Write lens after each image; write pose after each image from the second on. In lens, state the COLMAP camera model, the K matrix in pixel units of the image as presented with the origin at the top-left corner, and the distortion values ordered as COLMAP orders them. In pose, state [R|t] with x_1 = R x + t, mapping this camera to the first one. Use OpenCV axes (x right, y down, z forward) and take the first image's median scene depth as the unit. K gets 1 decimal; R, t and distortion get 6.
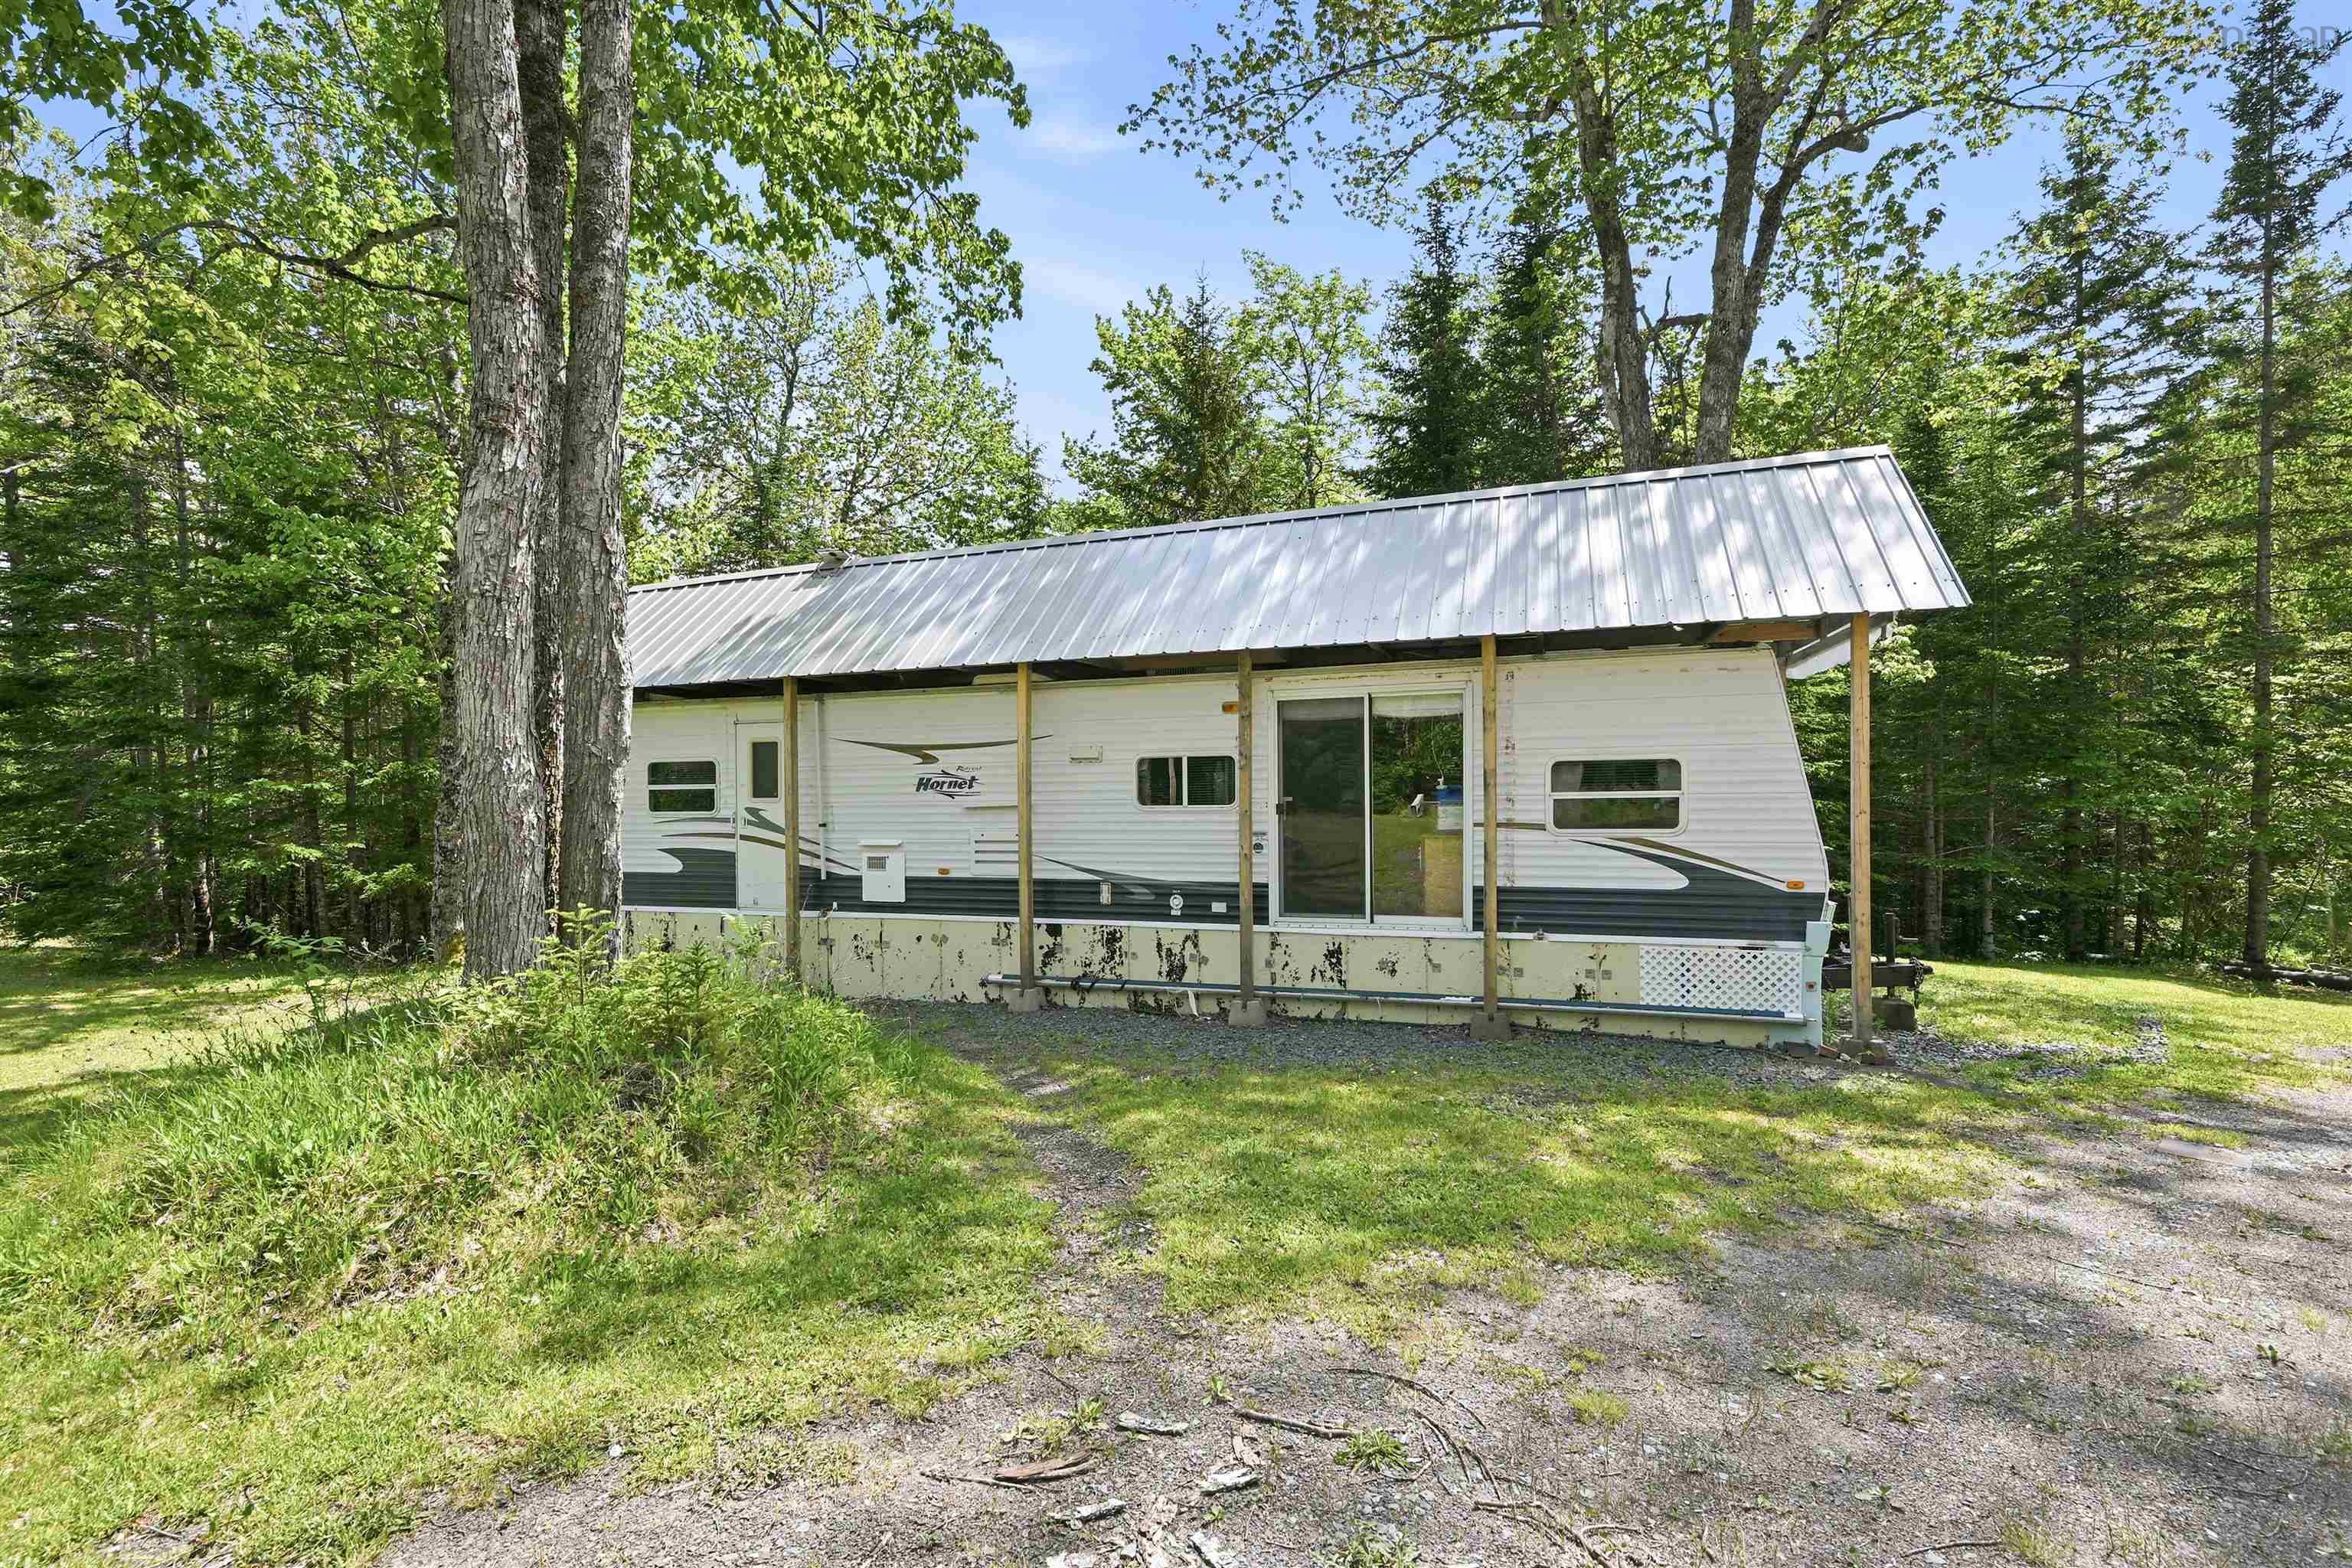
lens RADIAL K [[1021.6, 0, 1181.6], [0, 1021.6, 834.2], [0, 0, 1]] dist [-0.001904, 0.000313]
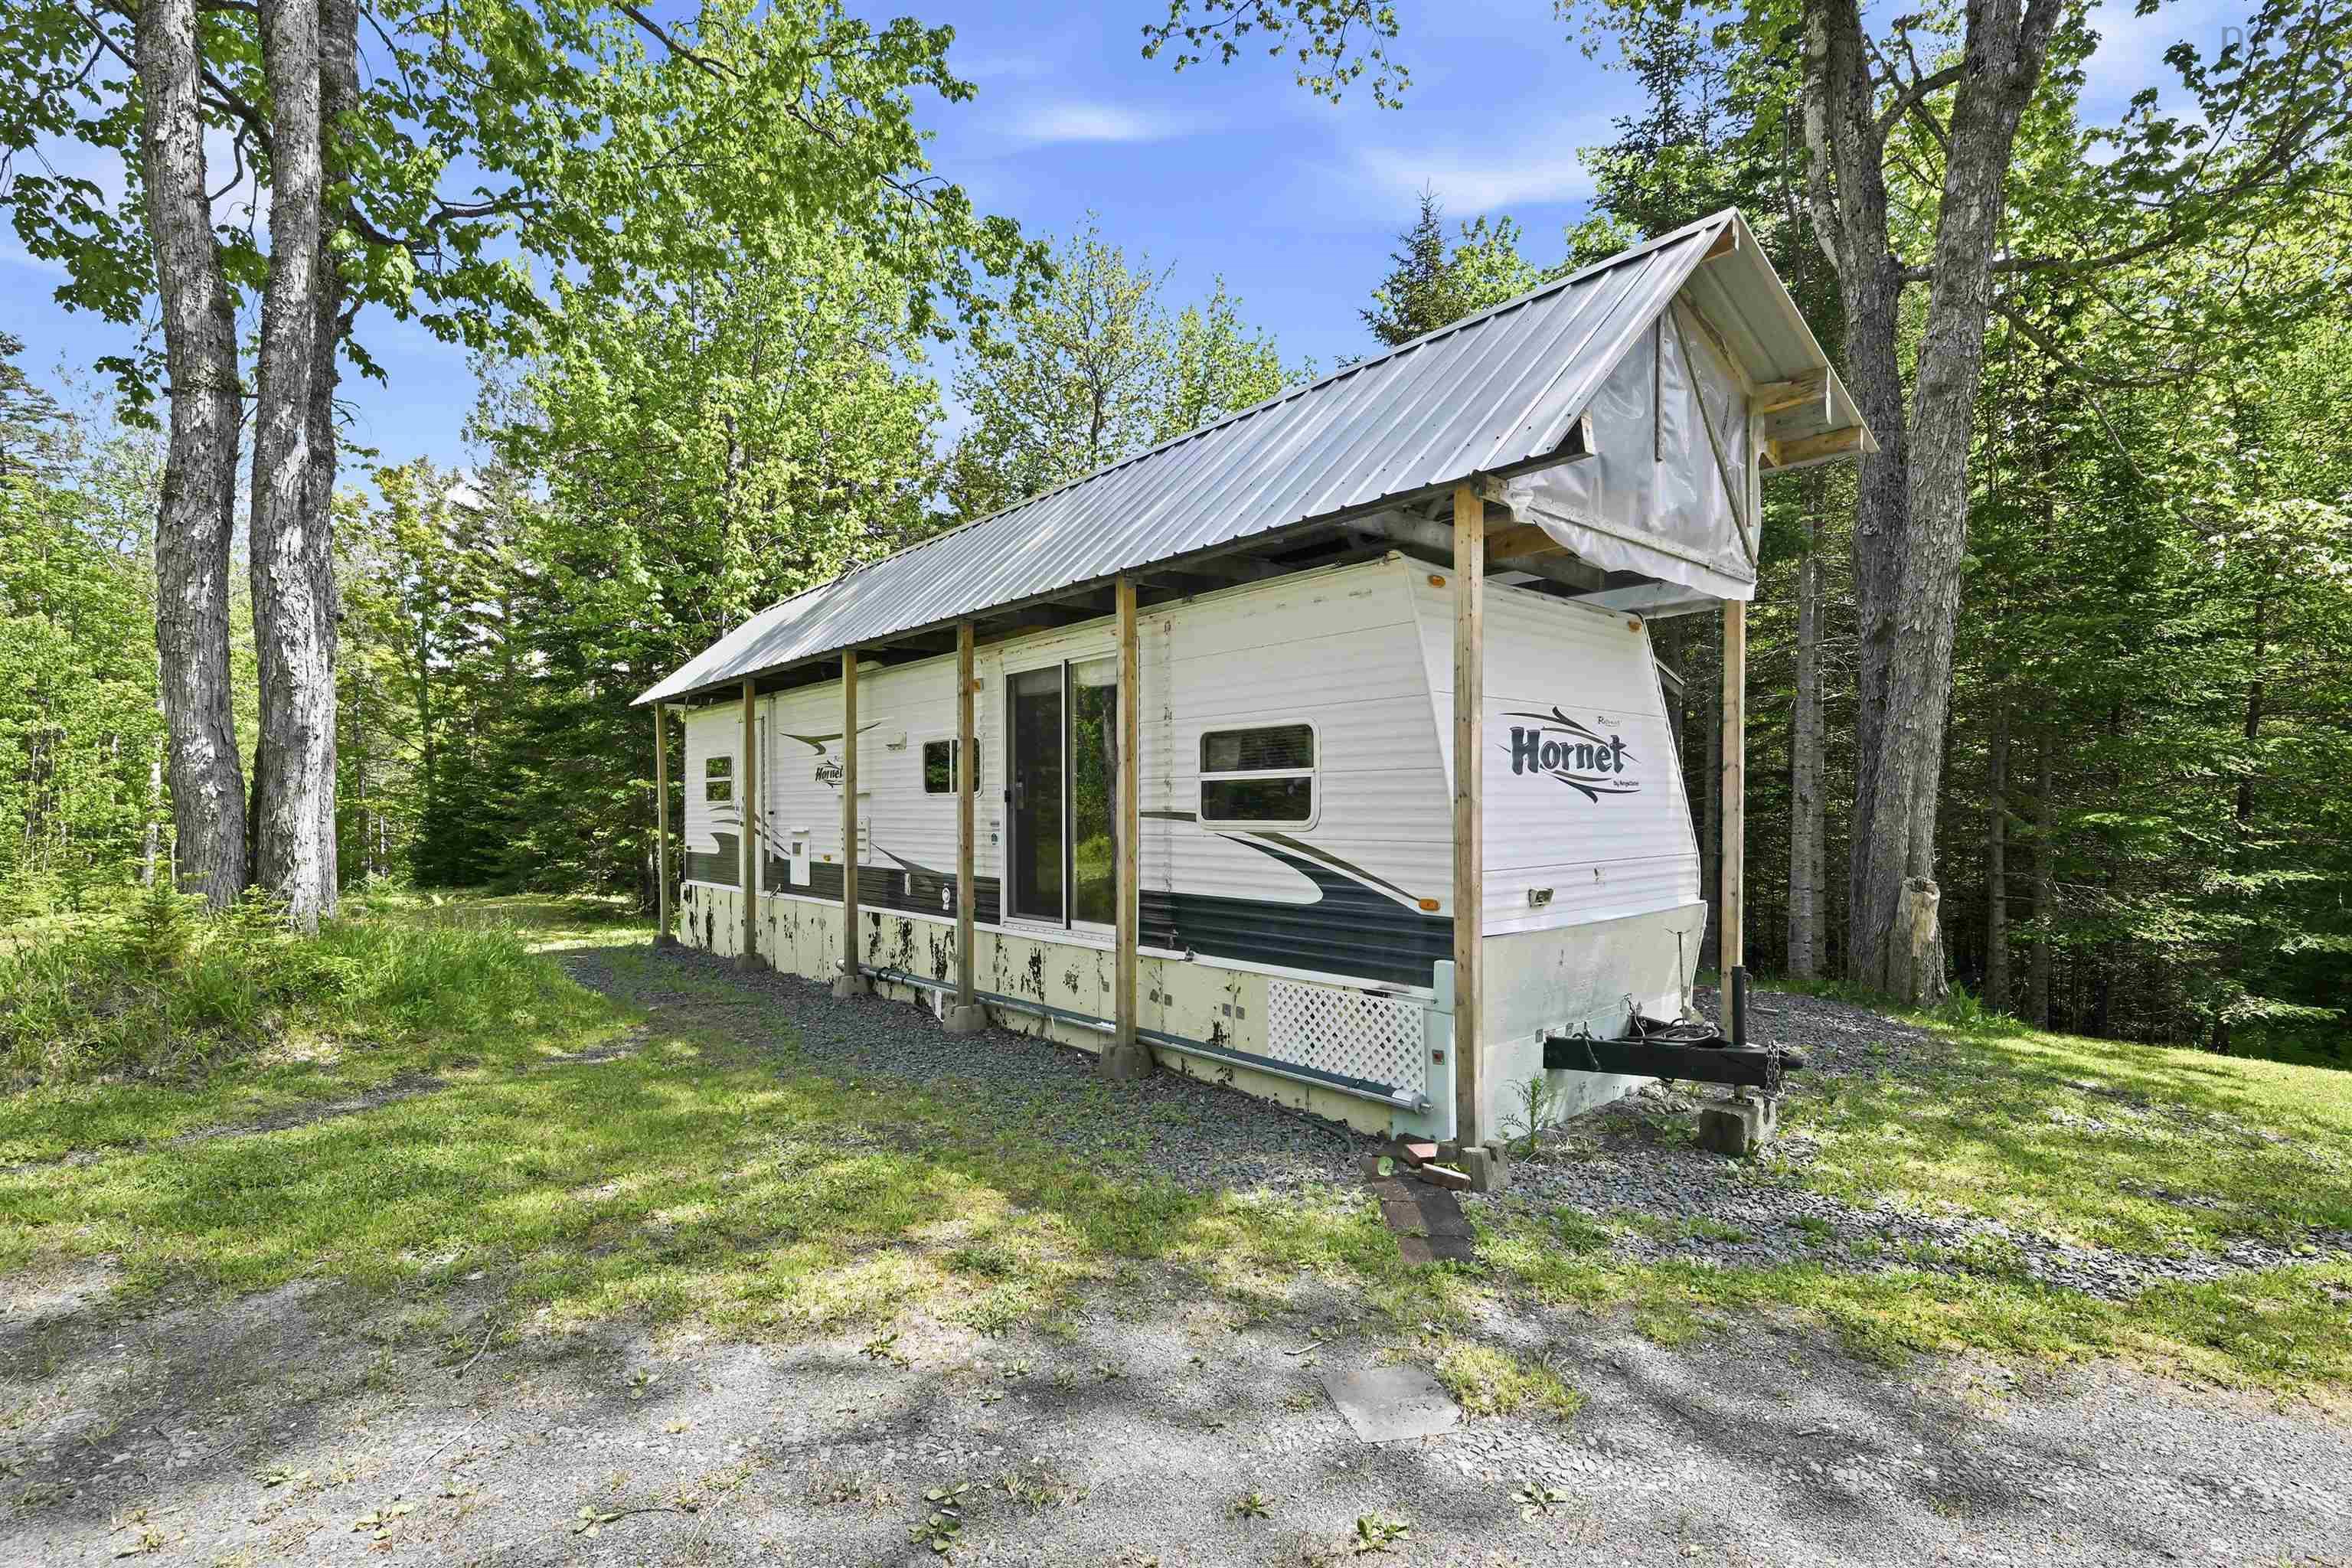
lens RADIAL K [[1064.1, 0, 1172.6], [0, 1064.1, 850.8], [0, 0, 1]] dist [-0.000218, -0.000127]
pose [[0.872500, 0.027749, -0.487826, 0.720828], [-0.024369, 0.999615, 0.013277, 0.007959], [0.488006, 0.000304, 0.872840, 0.275378]]
